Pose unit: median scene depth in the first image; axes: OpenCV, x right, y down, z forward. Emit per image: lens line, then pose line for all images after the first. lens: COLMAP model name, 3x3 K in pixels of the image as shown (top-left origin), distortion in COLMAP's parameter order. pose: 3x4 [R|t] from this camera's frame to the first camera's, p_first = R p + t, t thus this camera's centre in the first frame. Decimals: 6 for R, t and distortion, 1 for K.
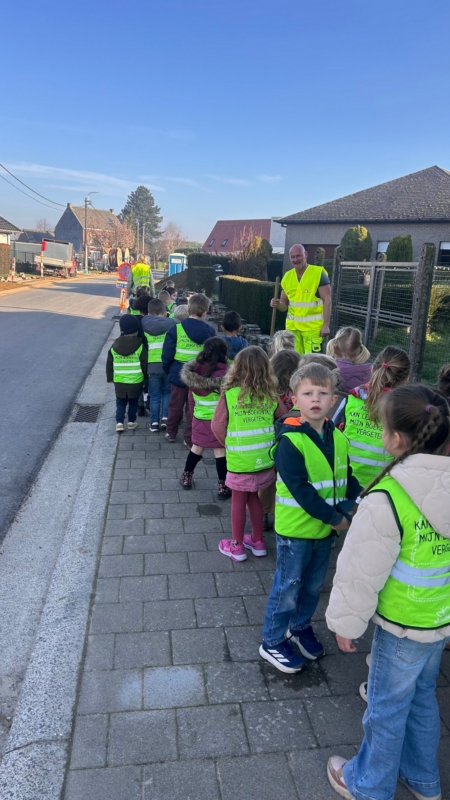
lens RADIAL K [[610.6, 0, 225.0], [0, 610.6, 400.0], [0, 0, 1]] dist [0.146209, -0.131136]
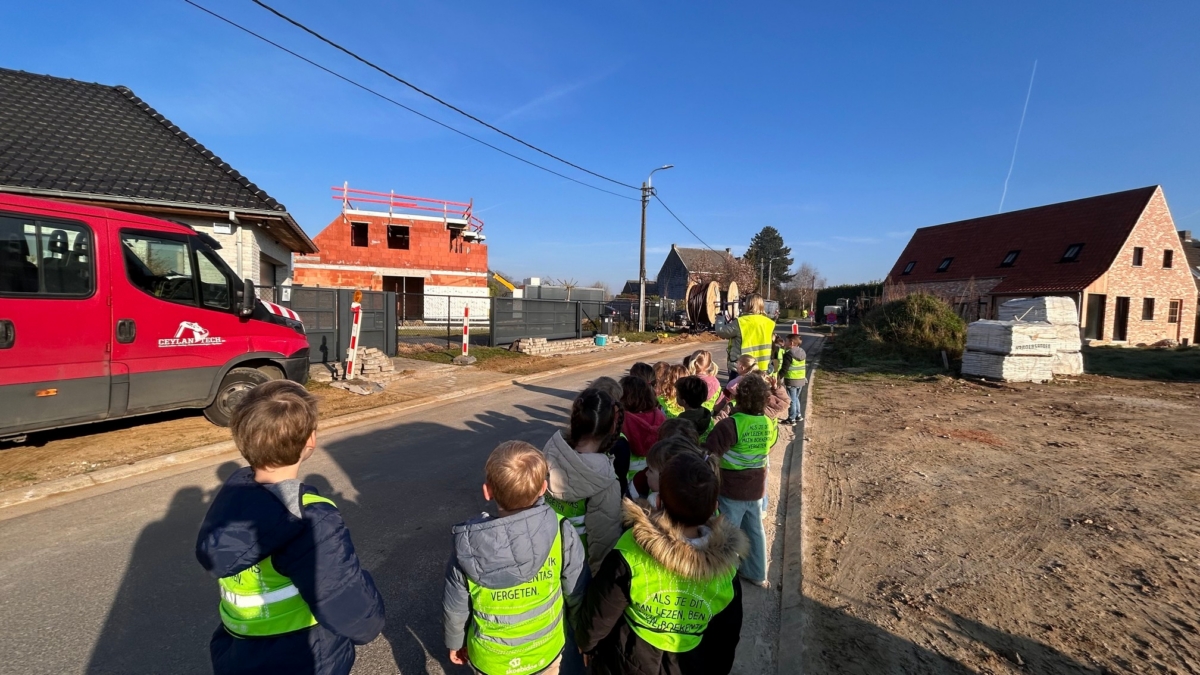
lens RADIAL K [[484.7, 0, 600.0], [0, 484.7, 337.5], [0, 0, 1]] dist [-0.000023, 0.000000]
pose [[0.894029, -0.019950, -0.447565, -0.058405], [-0.056798, 0.985900, -0.157403, -0.095155], [0.444395, 0.166144, 0.880290, 0.430400]]
